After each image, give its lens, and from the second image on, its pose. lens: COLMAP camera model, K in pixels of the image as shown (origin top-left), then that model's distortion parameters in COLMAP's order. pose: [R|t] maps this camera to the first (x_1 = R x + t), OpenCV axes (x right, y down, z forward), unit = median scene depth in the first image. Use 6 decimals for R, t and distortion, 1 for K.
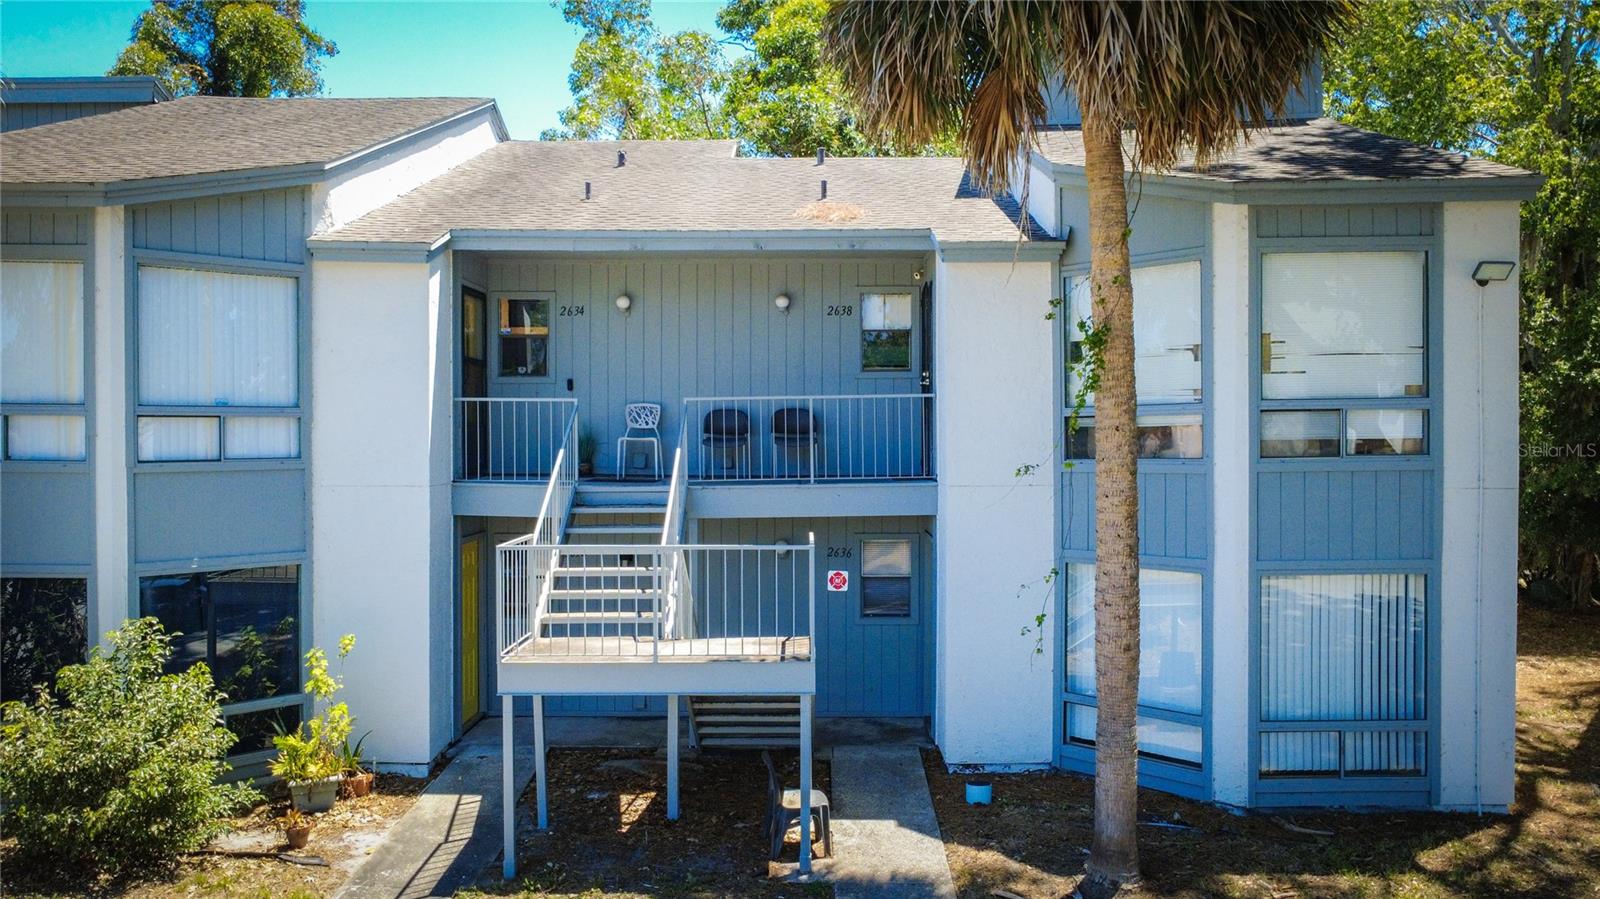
lens RADIAL K [[1237.2, 0, 791.8], [0, 1237.2, 455.2], [0, 0, 1]] dist [-0.000545, 0.001815]
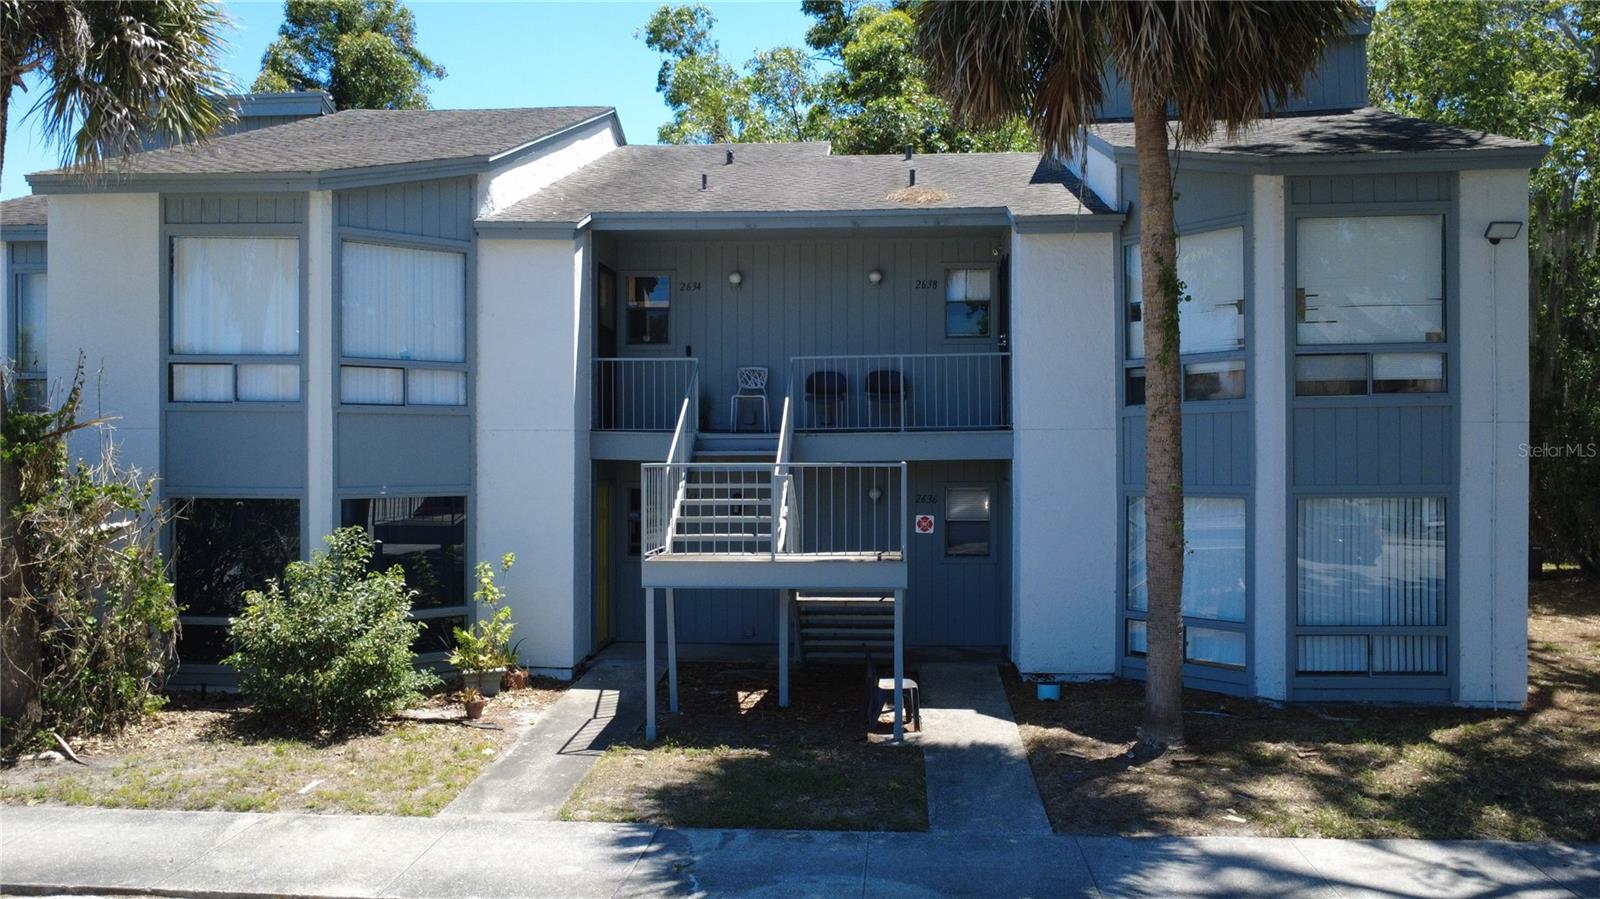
lens RADIAL K [[1237.2, 0, 790.8], [0, 1237.2, 458.4], [0, 0, 1]] dist [-0.000545, 0.001815]
pose [[0.997767, 0.001083, -0.066776, -0.011678], [-0.001966, 0.999912, -0.013157, 0.074561], [0.066756, 0.013259, 0.997681, -0.172266]]
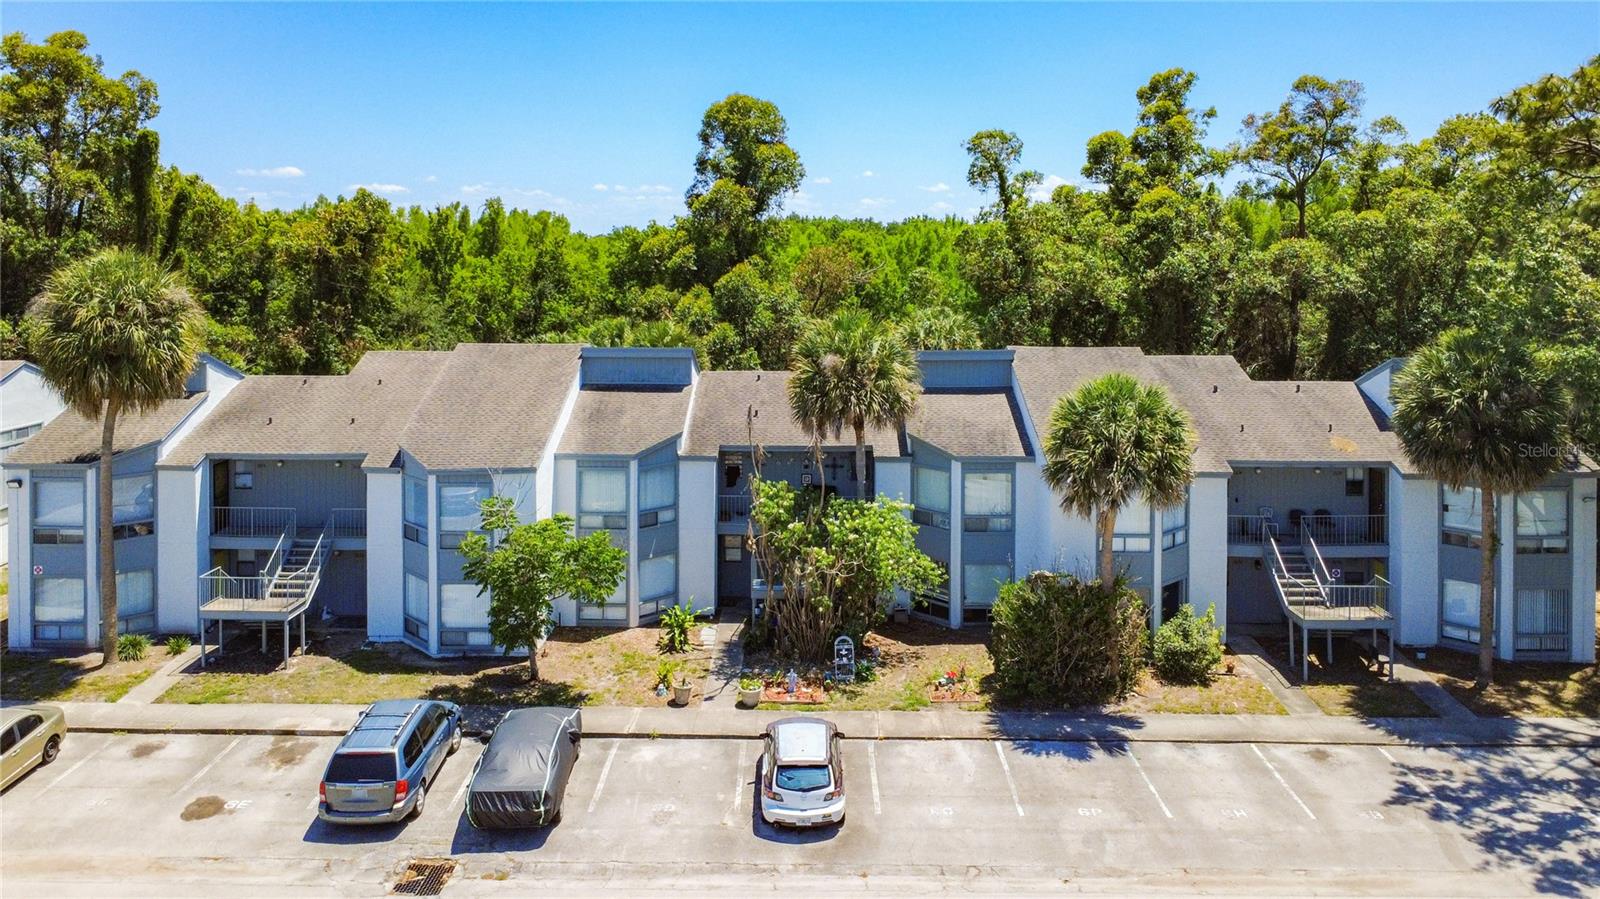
lens RADIAL K [[1237.2, 0, 779.6], [0, 1237.2, 265.6], [0, 0, 1]] dist [-0.000545, 0.001815]
pose [[0.999975, 0.002080, -0.006759, -1.512069], [-0.002109, 0.999989, -0.004275, -0.723976], [0.006750, 0.004289, 0.999968, -2.231918]]
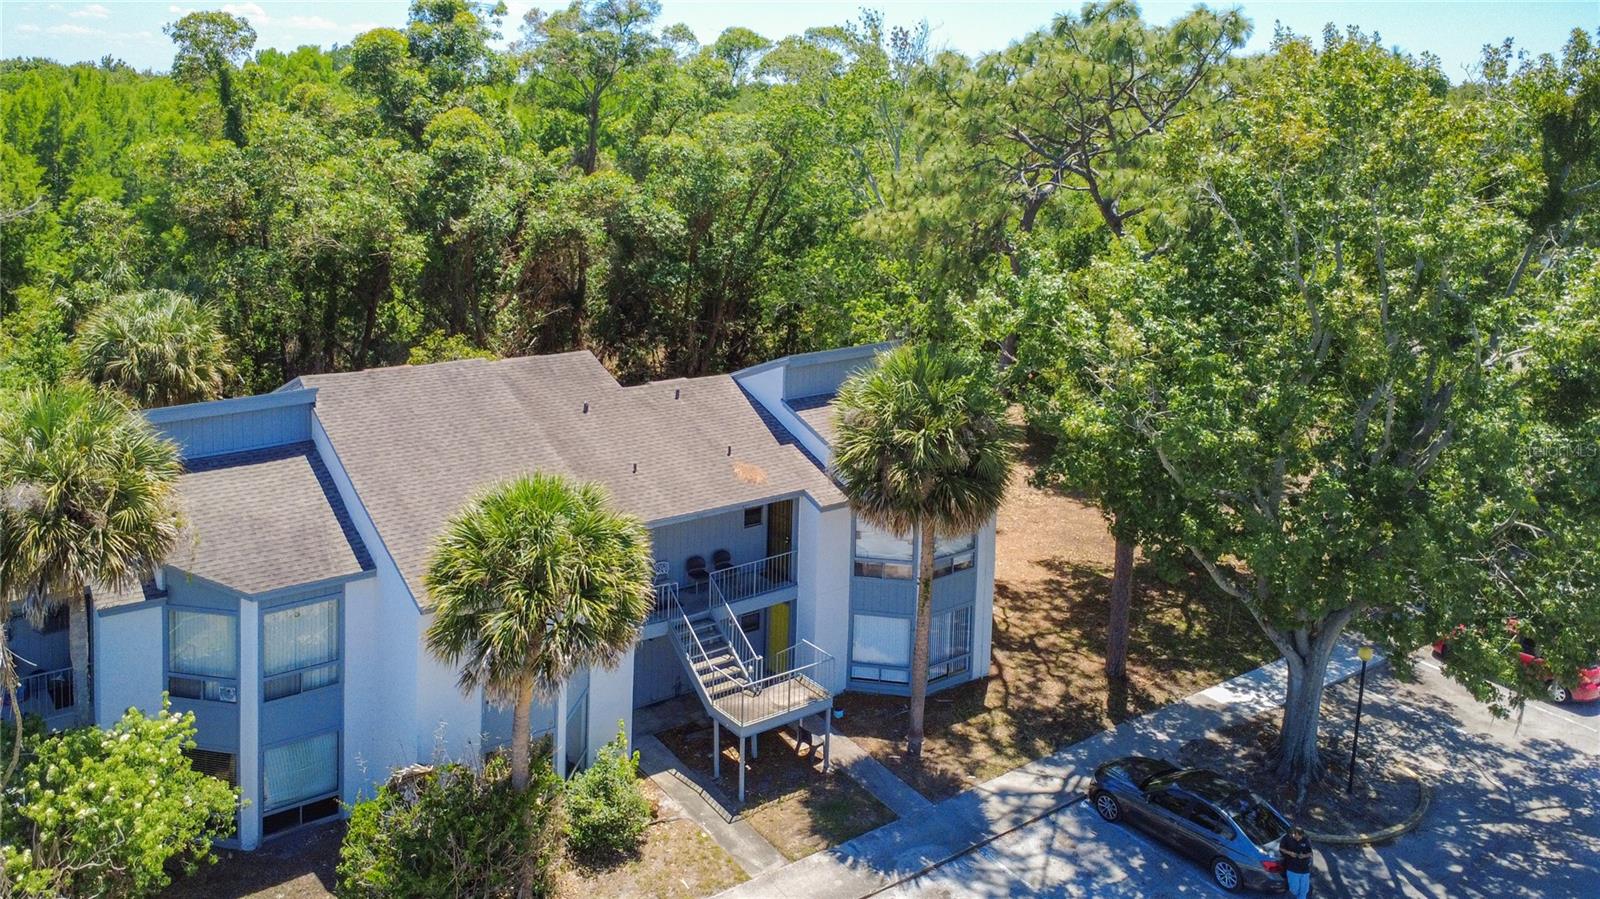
lens RADIAL K [[1237.2, 0, 773.9], [0, 1237.2, 258.8], [0, 0, 1]] dist [-0.000545, 0.001815]
pose [[0.807373, -0.056170, 0.587361, -1.536087], [-0.008892, 0.994187, 0.107299, -1.026634], [-0.589974, -0.091853, 0.802181, -1.007164]]
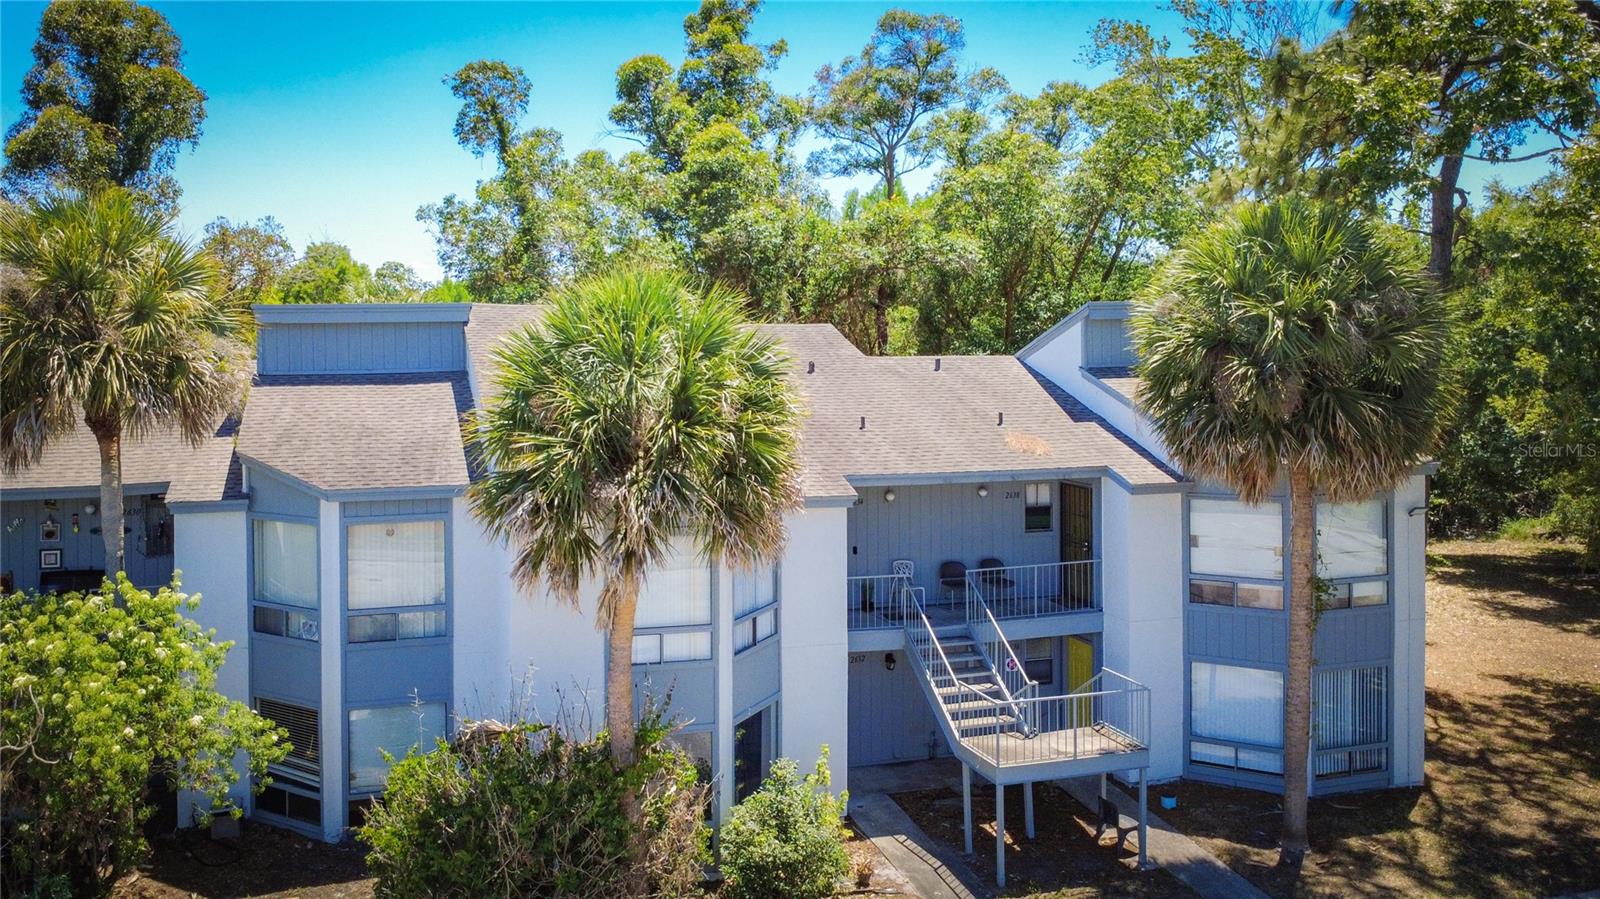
lens RADIAL K [[1237.2, 0, 702.6], [0, 1237.2, 352.5], [0, 0, 1]] dist [-0.000545, 0.001815]
pose [[0.959953, -0.007857, 0.280052, -1.025055], [0.010505, 0.999913, -0.007953, -0.379394], [-0.279965, 0.010577, 0.959952, -0.545669]]
